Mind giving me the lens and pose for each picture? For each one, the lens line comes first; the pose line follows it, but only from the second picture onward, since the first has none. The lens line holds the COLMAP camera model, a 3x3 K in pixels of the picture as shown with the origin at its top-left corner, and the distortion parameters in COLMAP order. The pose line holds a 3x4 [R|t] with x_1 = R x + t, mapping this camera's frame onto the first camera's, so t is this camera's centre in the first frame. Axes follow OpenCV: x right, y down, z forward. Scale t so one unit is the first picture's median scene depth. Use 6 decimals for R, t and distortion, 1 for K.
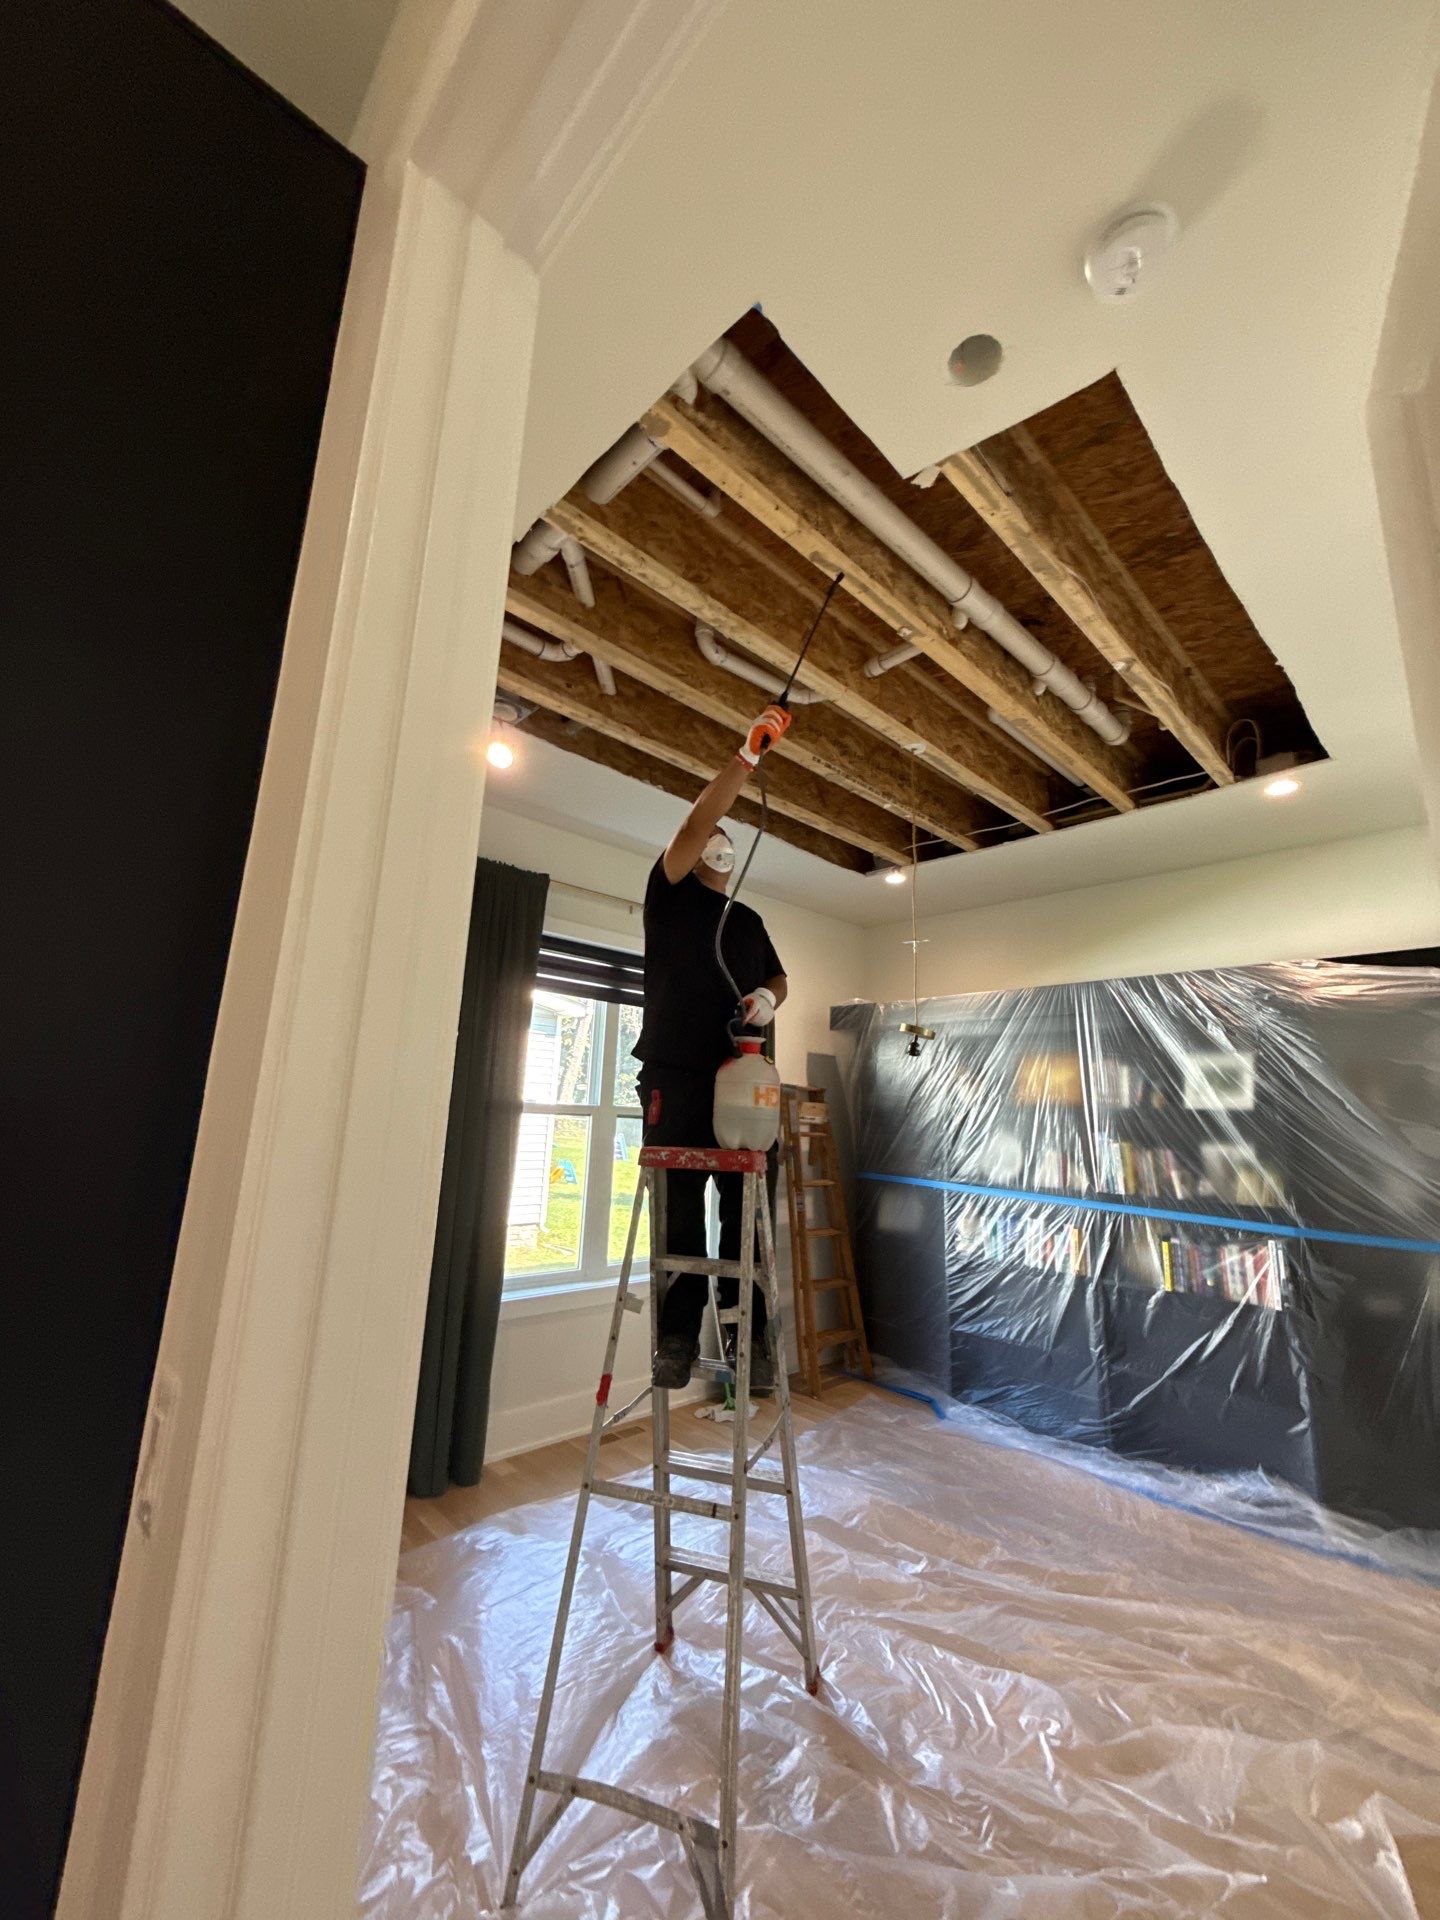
lens RADIAL K [[766.5, 0, 720.0], [0, 766.5, 960.0], [0, 0, 1]] dist [0.001336, -0.000112]
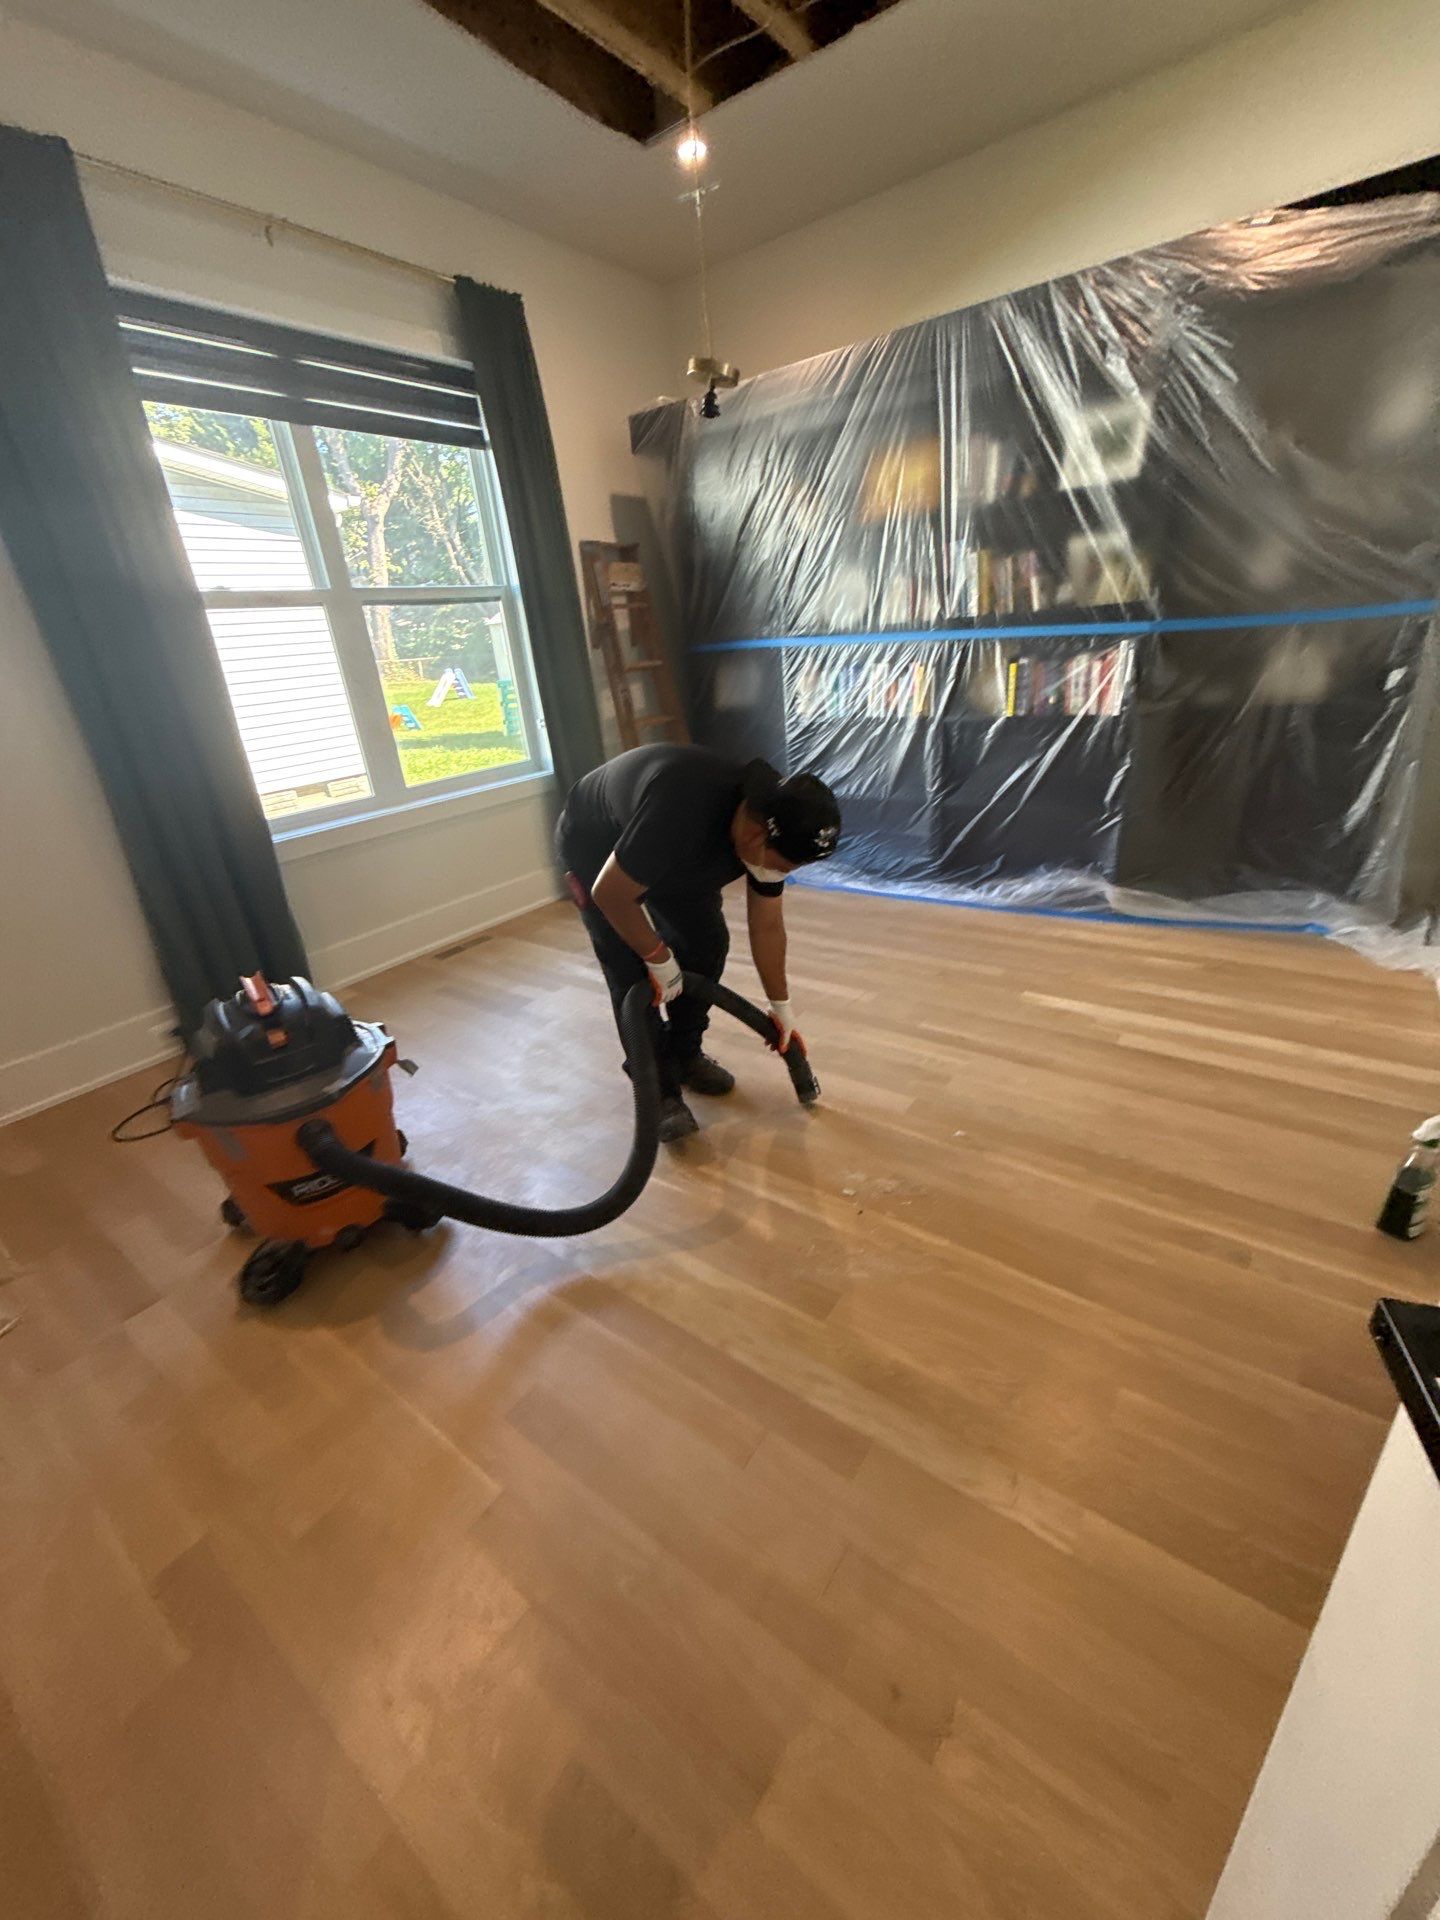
lens RADIAL K [[765.8, 0, 716.1], [0, 765.8, 969.4], [0, 0, 1]] dist [0.001563, 0.000132]
pose [[0.976360, -0.187285, 0.107913, 0.064829], [0.088934, 0.803104, 0.589164, 0.084368], [-0.197007, -0.565639, 0.800775, 0.125602]]
